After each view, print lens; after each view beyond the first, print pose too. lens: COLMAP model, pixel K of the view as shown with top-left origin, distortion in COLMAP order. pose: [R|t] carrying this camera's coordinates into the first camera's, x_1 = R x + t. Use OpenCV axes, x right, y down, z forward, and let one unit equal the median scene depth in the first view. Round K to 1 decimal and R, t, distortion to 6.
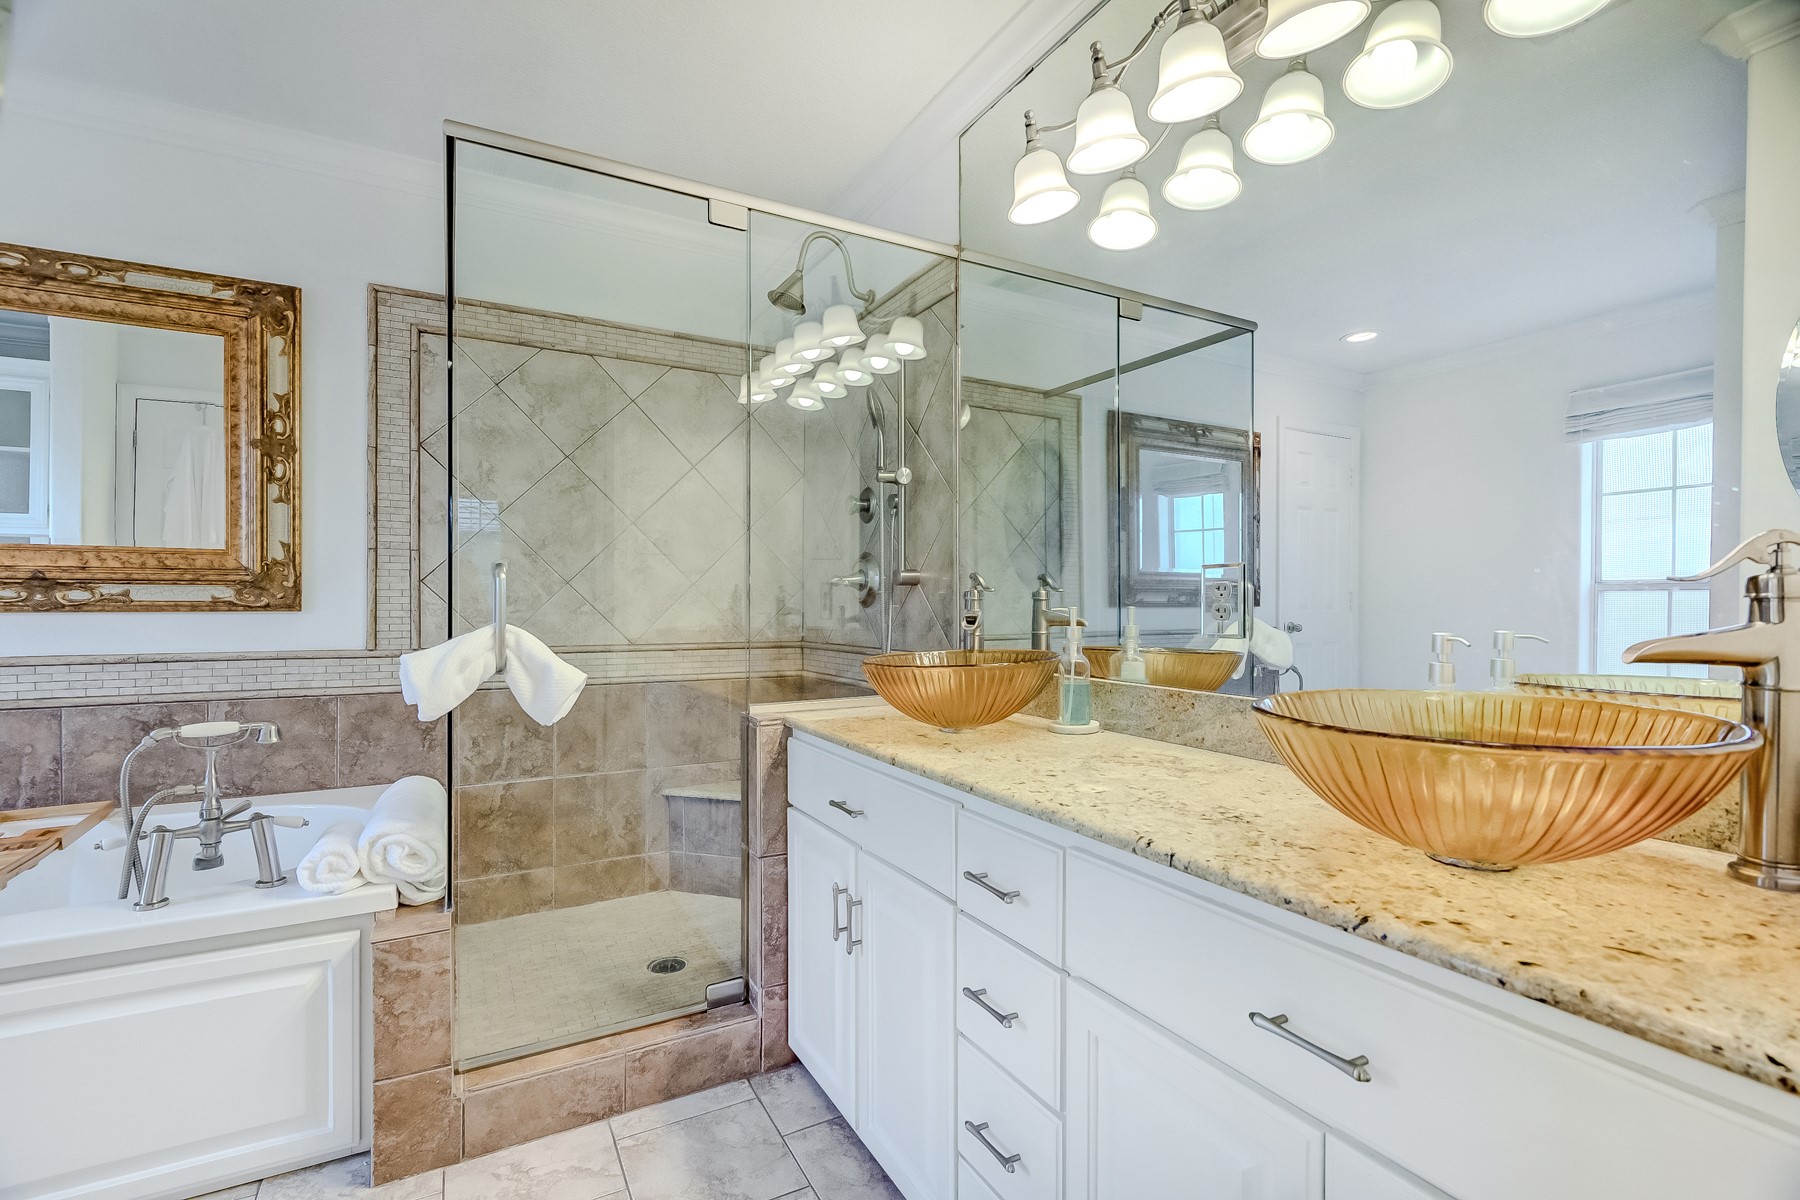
lens RADIAL K [[806.7, 0, 891.8], [0, 806.7, 606.7], [0, 0, 1]] dist [0.003315, -0.001948]
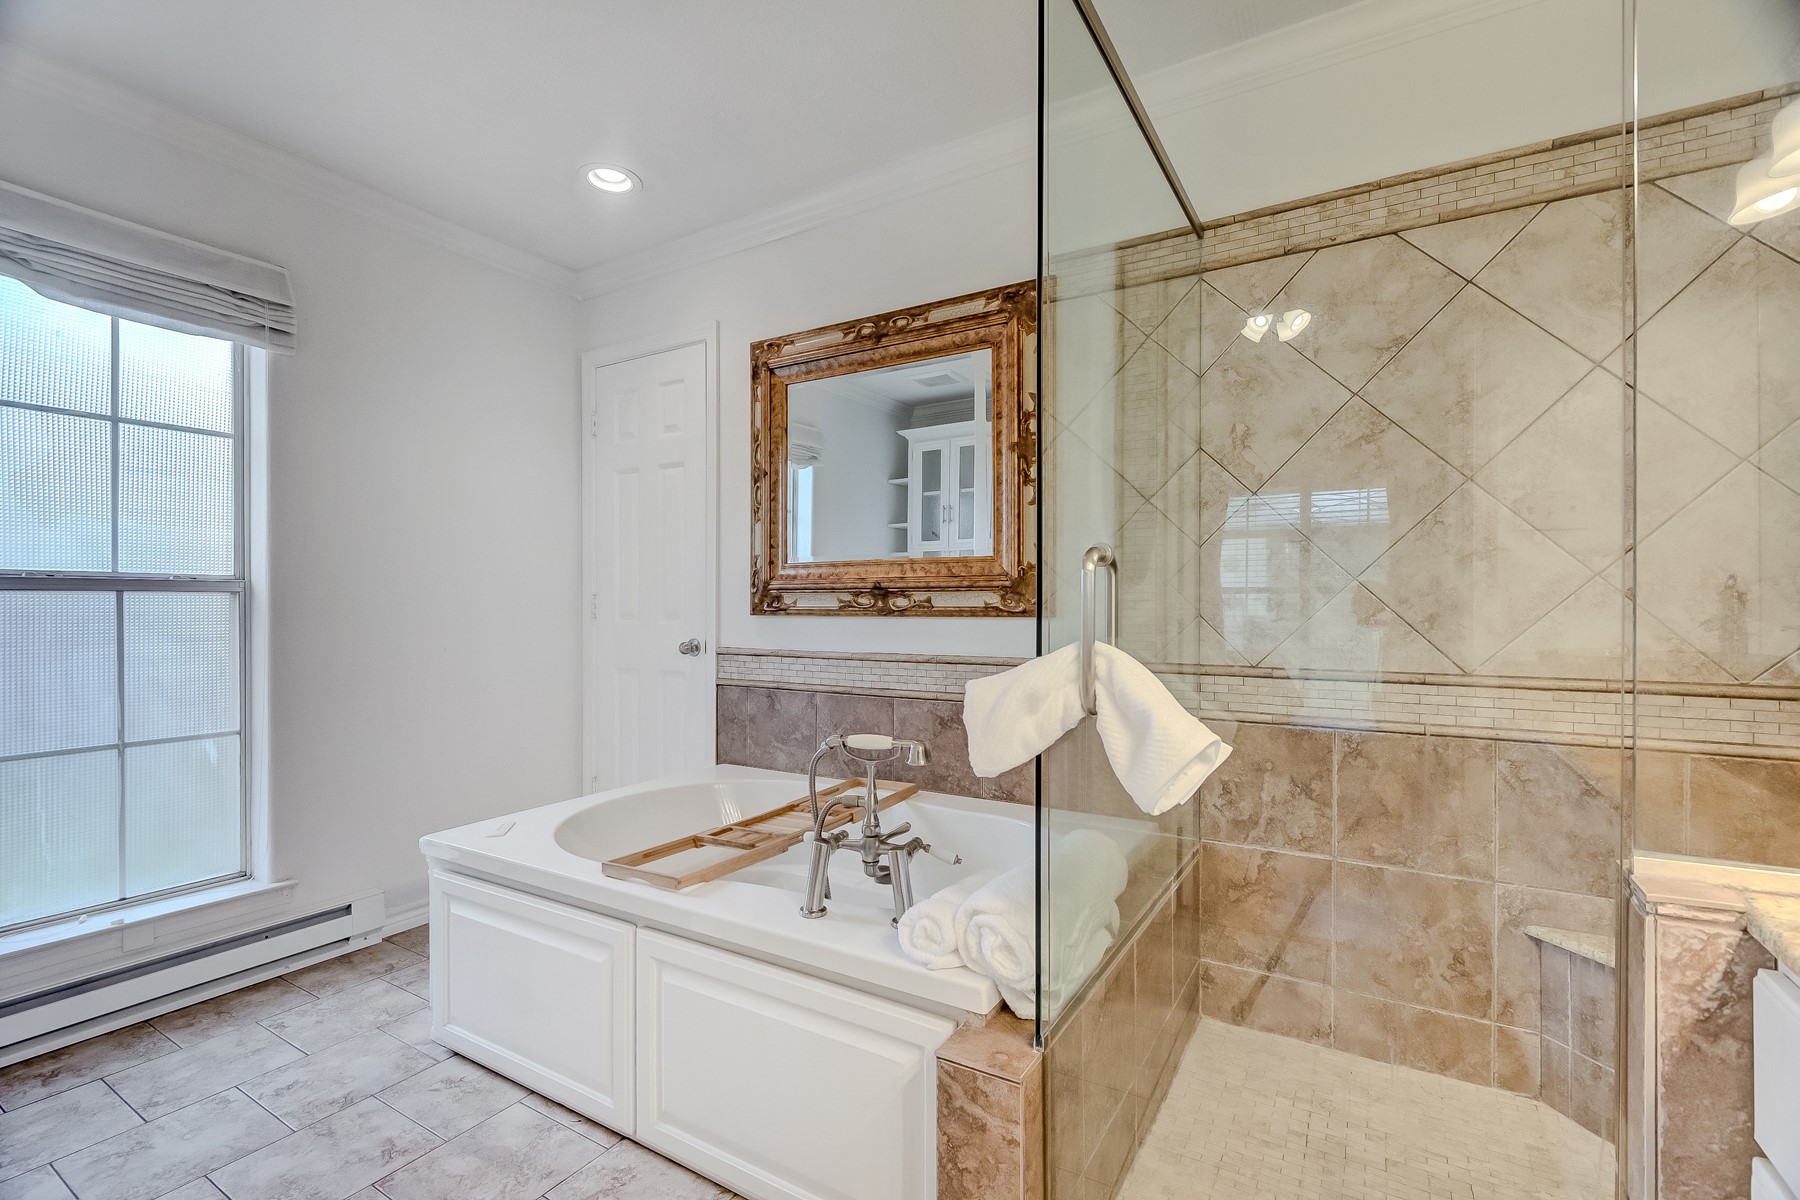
lens RADIAL K [[806.7, 0, 898.6], [0, 806.7, 608.7], [0, 0, 1]] dist [0.003315, -0.001948]
pose [[0.498606, -0.000305, -0.866829, -0.001946], [-0.002346, 0.999996, -0.001702, -0.002368], [0.866826, 0.002882, 0.498603, 0.388420]]
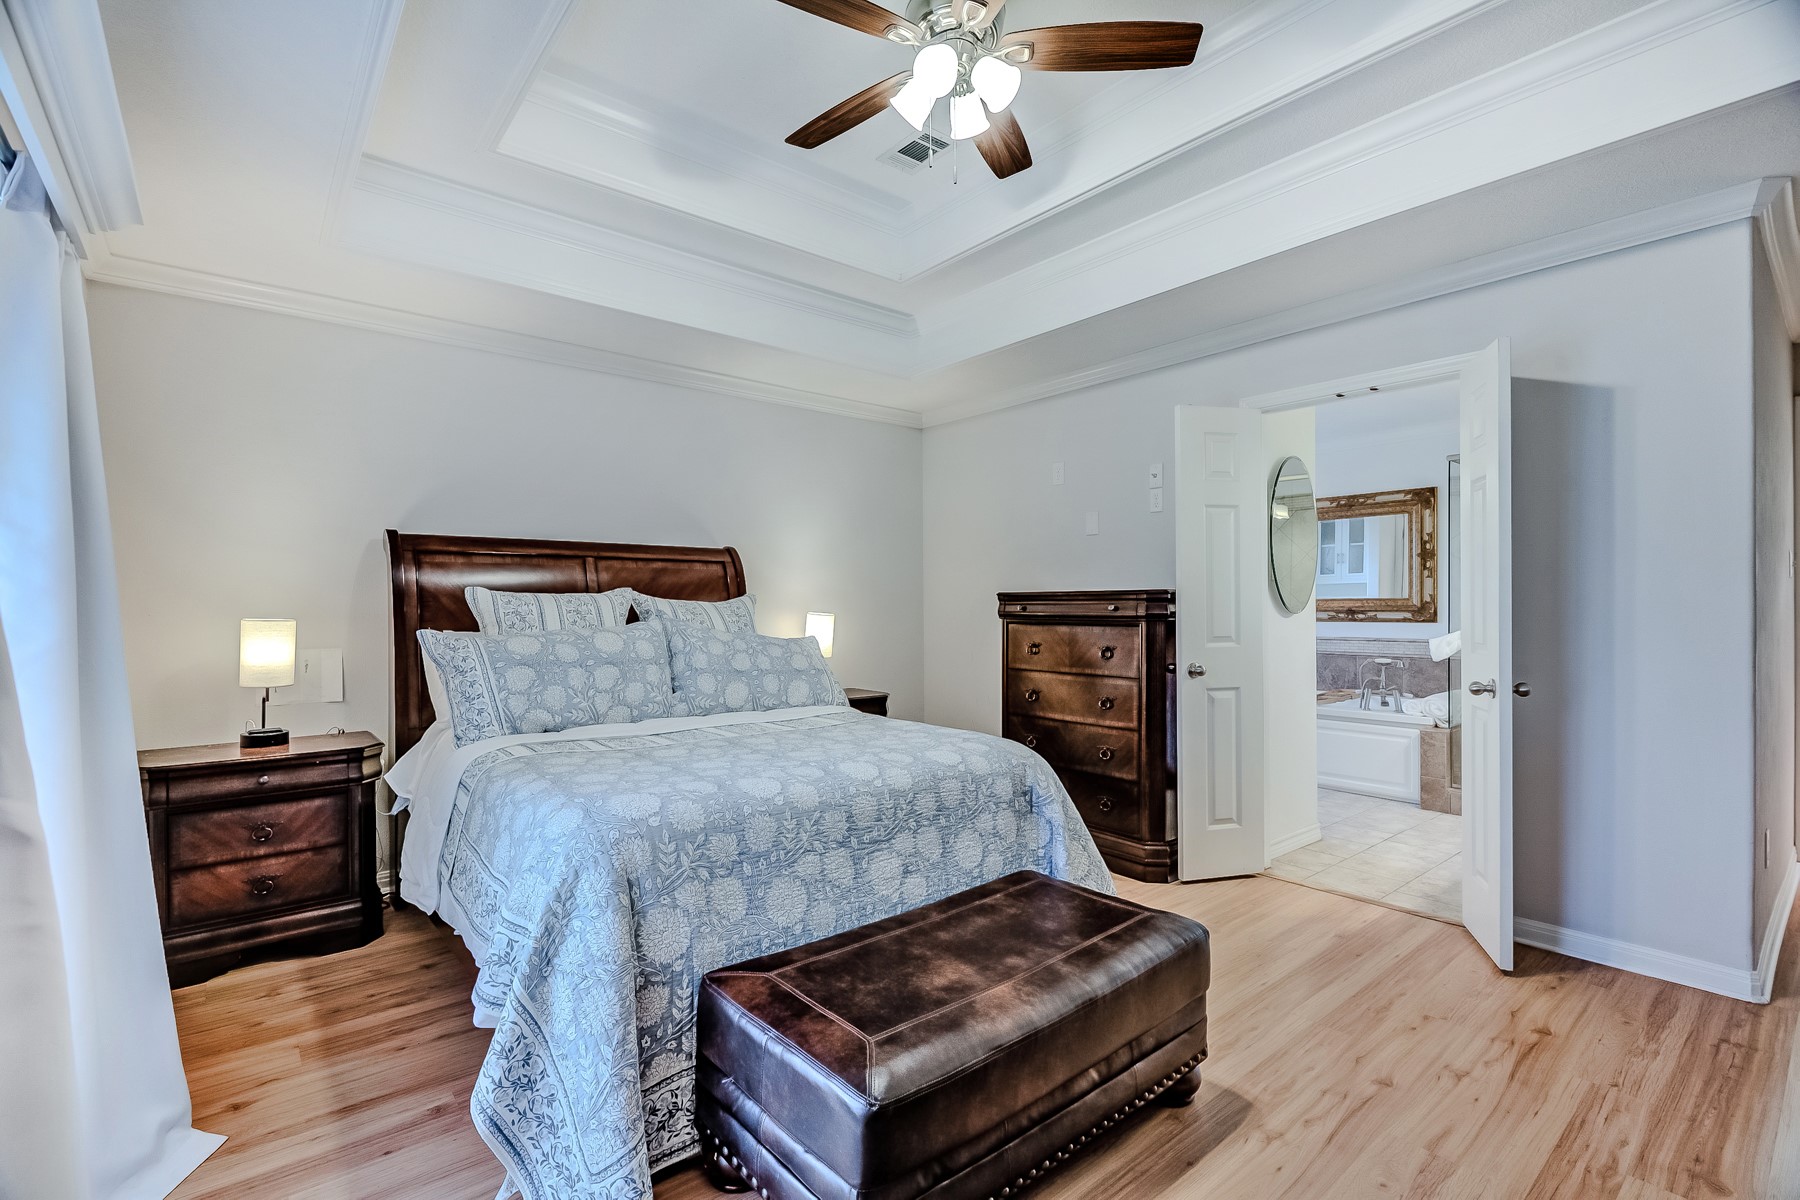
lens RADIAL K [[806.7, 0, 888.5], [0, 806.7, 611.4], [0, 0, 1]] dist [0.003315, -0.001948]
pose [[0.181047, 0.003132, -0.983469, 1.355841], [-0.001927, 0.999994, 0.002829, -0.032620], [0.983473, 0.001383, 0.181052, -1.047752]]
